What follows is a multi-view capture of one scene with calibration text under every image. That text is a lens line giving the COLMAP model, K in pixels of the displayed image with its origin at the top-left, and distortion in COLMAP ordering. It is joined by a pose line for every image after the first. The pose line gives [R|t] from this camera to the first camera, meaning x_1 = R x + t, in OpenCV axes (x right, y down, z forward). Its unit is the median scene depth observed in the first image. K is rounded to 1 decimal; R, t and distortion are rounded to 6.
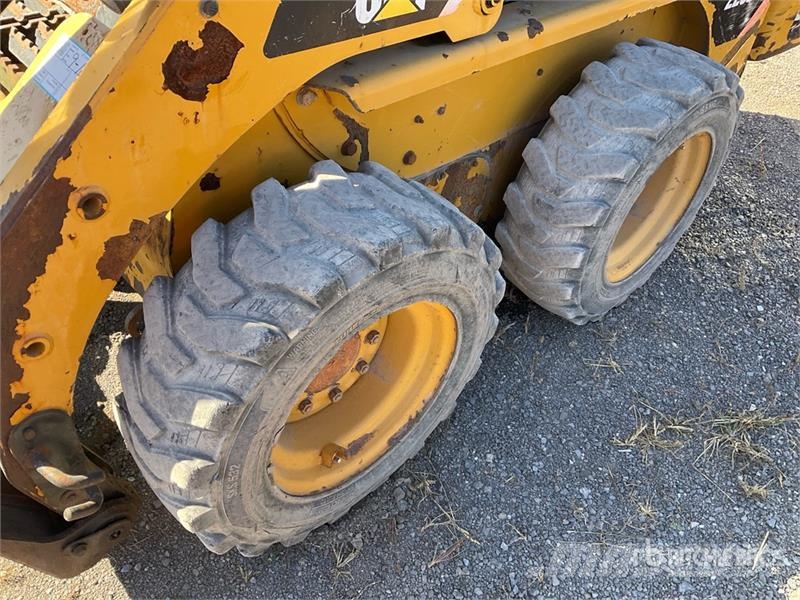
lens RADIAL K [[654.9, 0, 400.0], [0, 654.9, 300.0], [0, 0, 1]] dist [-0.003458, -0.004640]
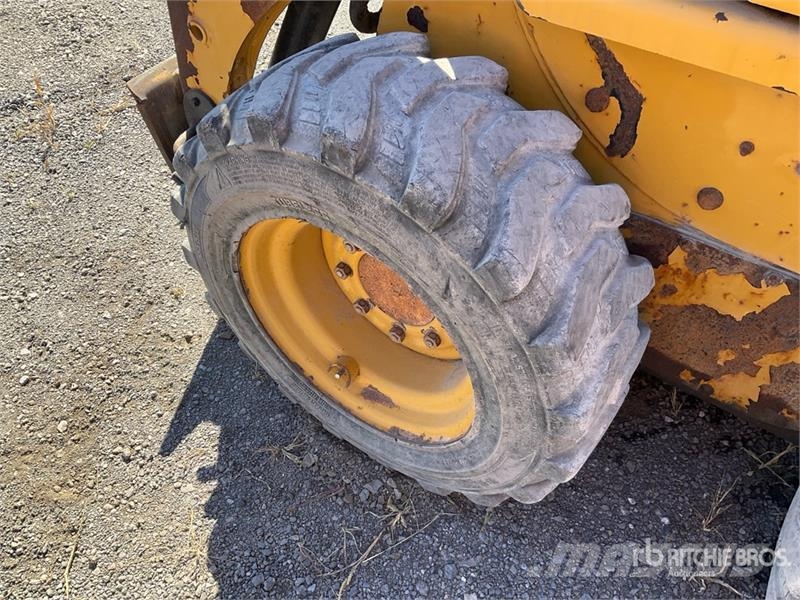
lens RADIAL K [[654.9, 0, 400.0], [0, 654.9, 300.0], [0, 0, 1]] dist [-0.003458, -0.004640]
pose [[0.215992, 0.677236, -0.703348, 0.458503], [-0.653126, 0.635678, 0.411509, -0.228268], [0.725792, 0.370492, 0.579622, 0.493845]]
